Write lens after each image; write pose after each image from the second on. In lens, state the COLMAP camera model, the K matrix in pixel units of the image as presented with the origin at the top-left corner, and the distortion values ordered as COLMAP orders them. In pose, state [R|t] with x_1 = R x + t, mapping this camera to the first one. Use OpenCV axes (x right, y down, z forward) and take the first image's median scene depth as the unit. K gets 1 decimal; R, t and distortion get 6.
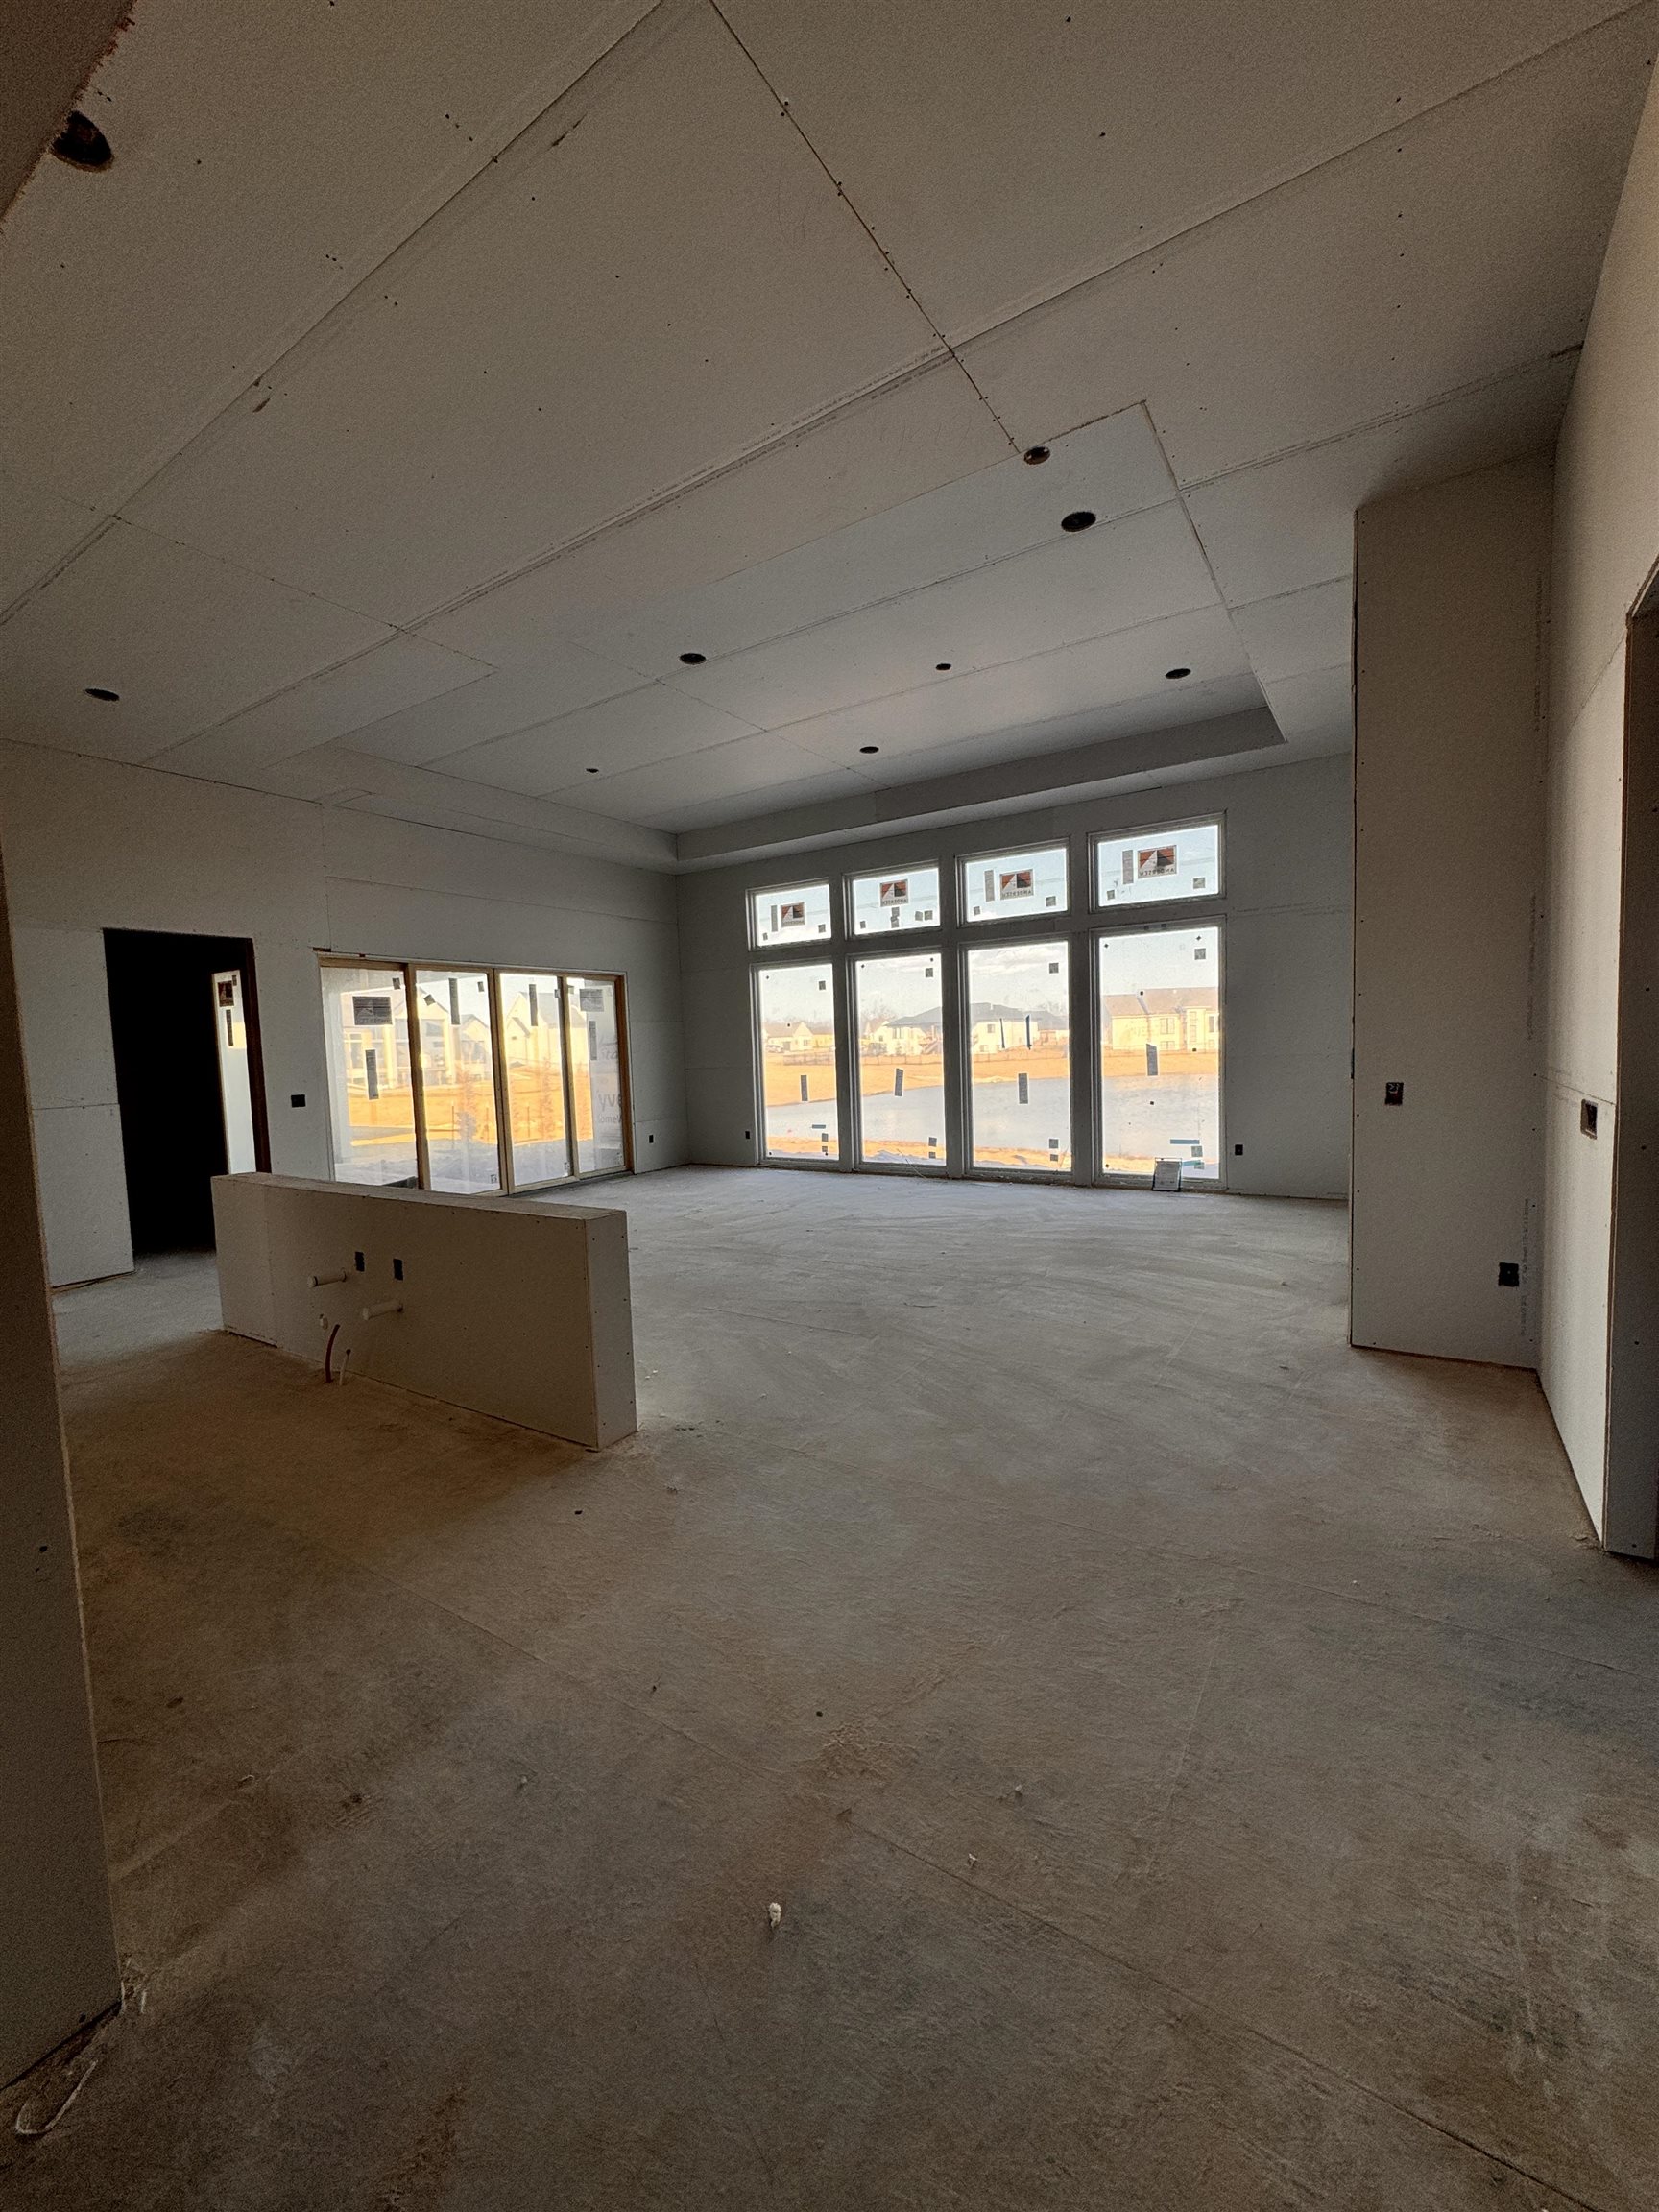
lens RADIAL K [[875.9, 0, 830.9], [0, 875.9, 1104.1], [0, 0, 1]] dist [-0.001156, -0.000055]
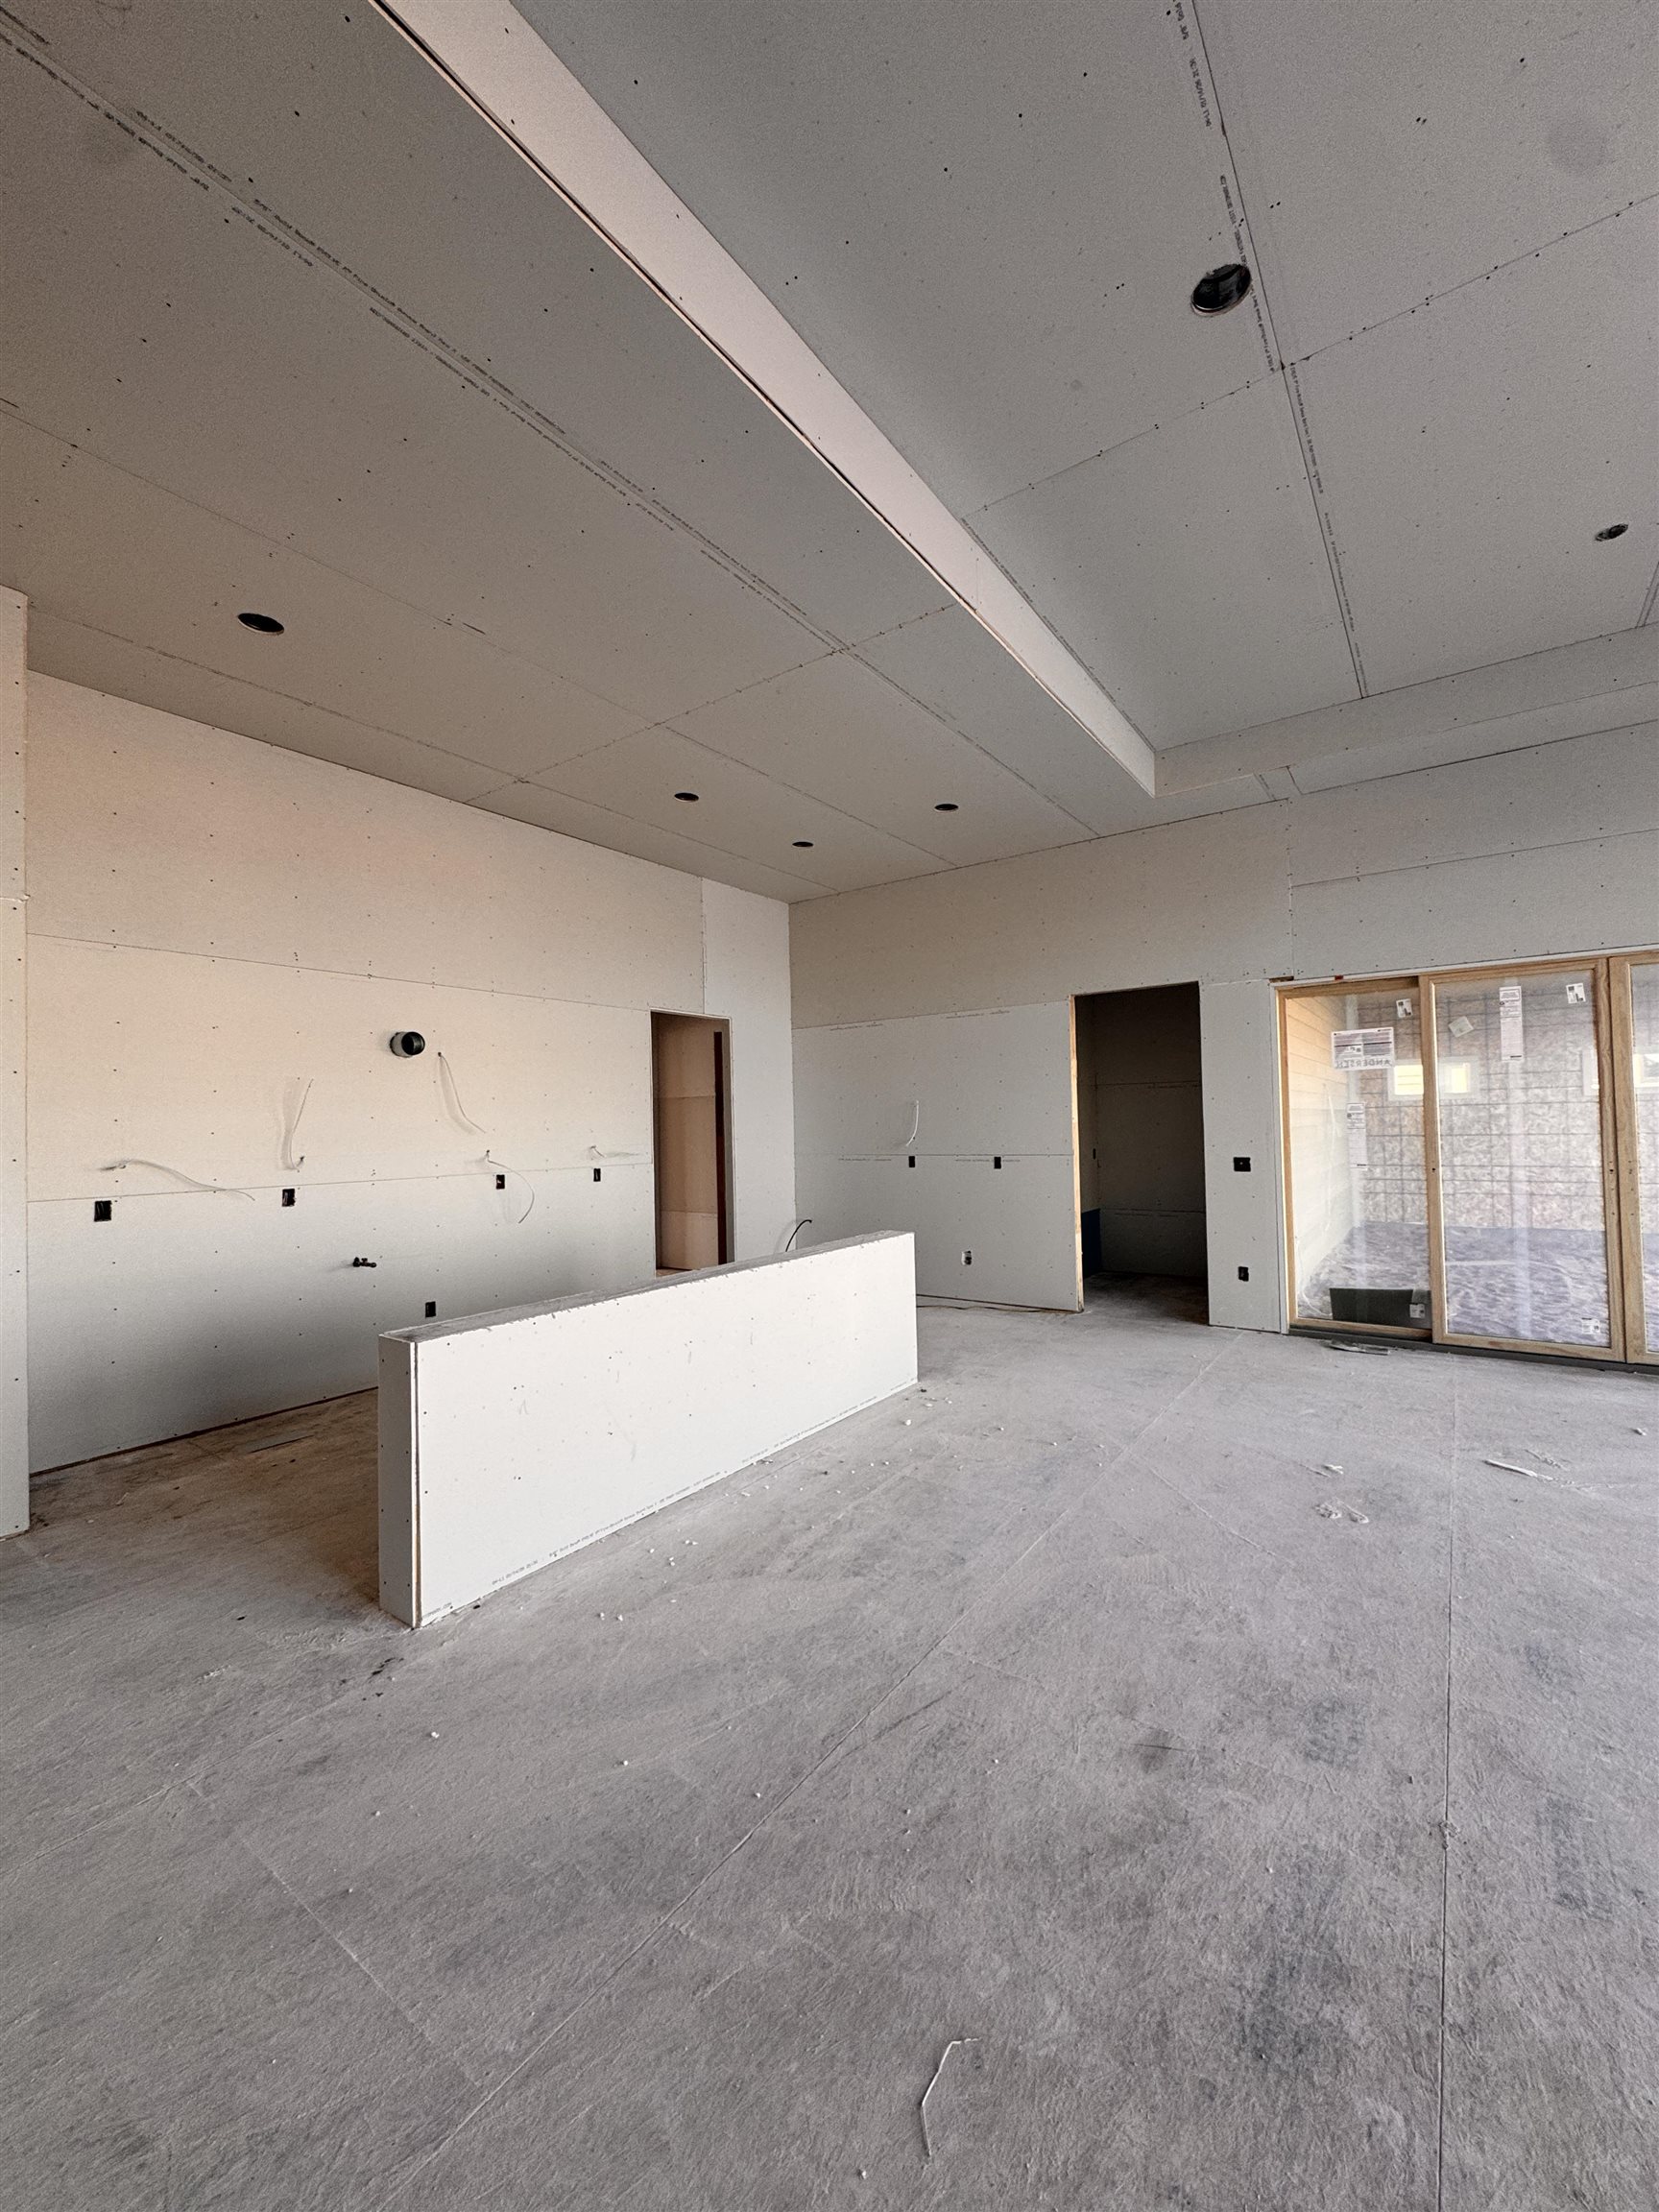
lens RADIAL K [[875.9, 0, 830.9], [0, 875.9, 1104.1], [0, 0, 1]] dist [-0.001156, -0.000055]
pose [[-0.040628, 0.008954, -0.999134, 0.271486], [-0.043663, 0.998989, 0.010728, -0.058466], [0.998220, 0.044061, -0.040195, 0.699927]]
